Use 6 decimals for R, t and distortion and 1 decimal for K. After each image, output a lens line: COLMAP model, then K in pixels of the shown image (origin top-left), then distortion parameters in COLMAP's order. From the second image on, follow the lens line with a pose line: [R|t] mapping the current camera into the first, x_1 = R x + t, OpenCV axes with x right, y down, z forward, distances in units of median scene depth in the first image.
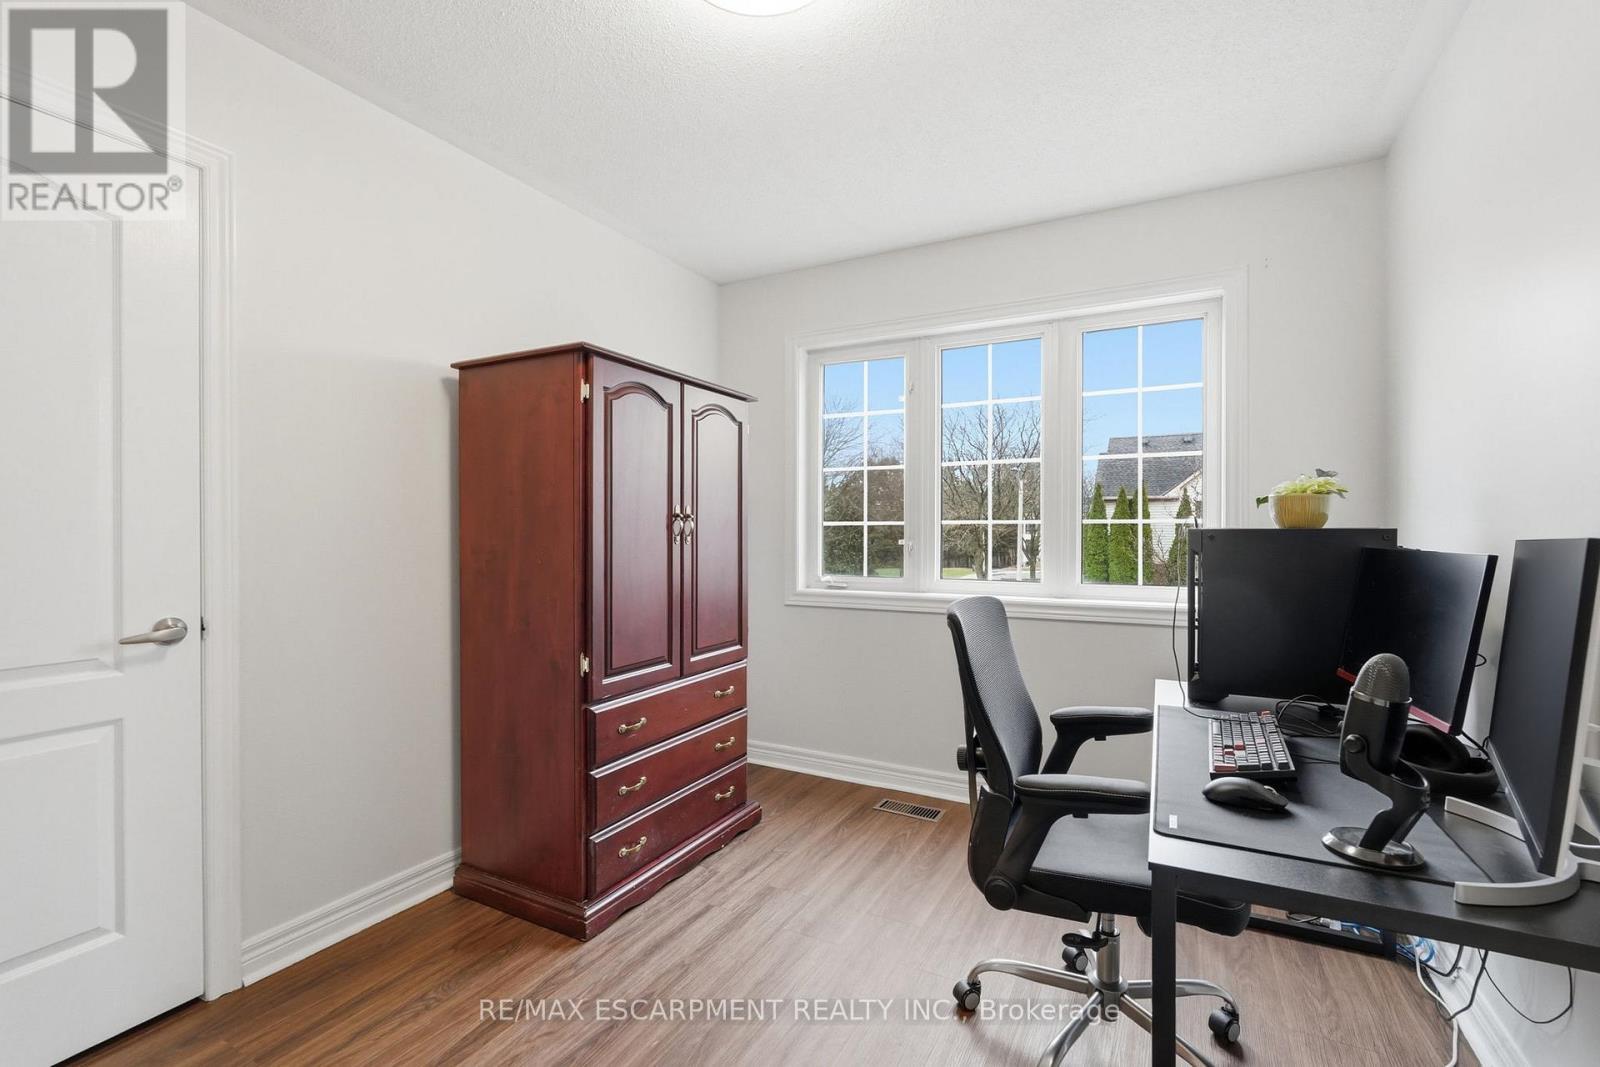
lens RADIAL K [[709.8, 0, 793.5], [0, 709.8, 534.9], [0, 0, 1]] dist [-0.009114, 0.000303]
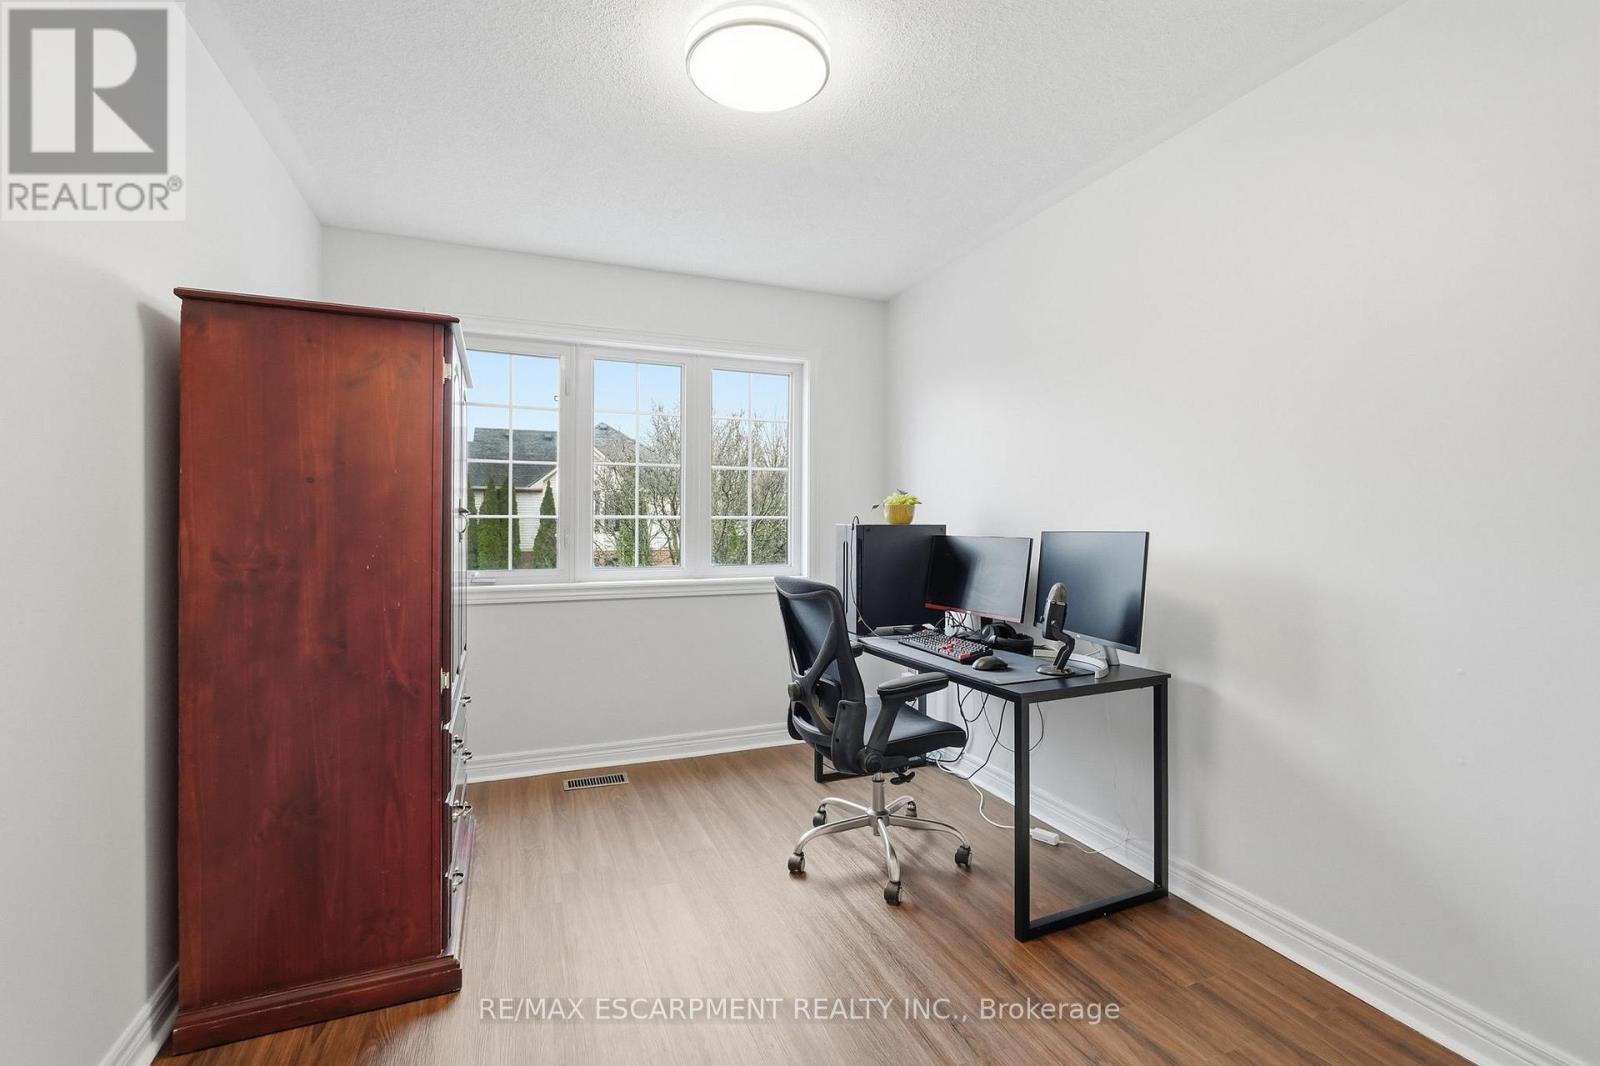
lens RADIAL K [[709.8, 0, 797.9], [0, 709.8, 527.8], [0, 0, 1]] dist [-0.009114, 0.000303]
pose [[0.629602, -0.006788, 0.776888, -0.519202], [0.002035, 0.999973, 0.007088, -0.008975], [-0.776915, -0.002881, 0.629598, 0.080953]]
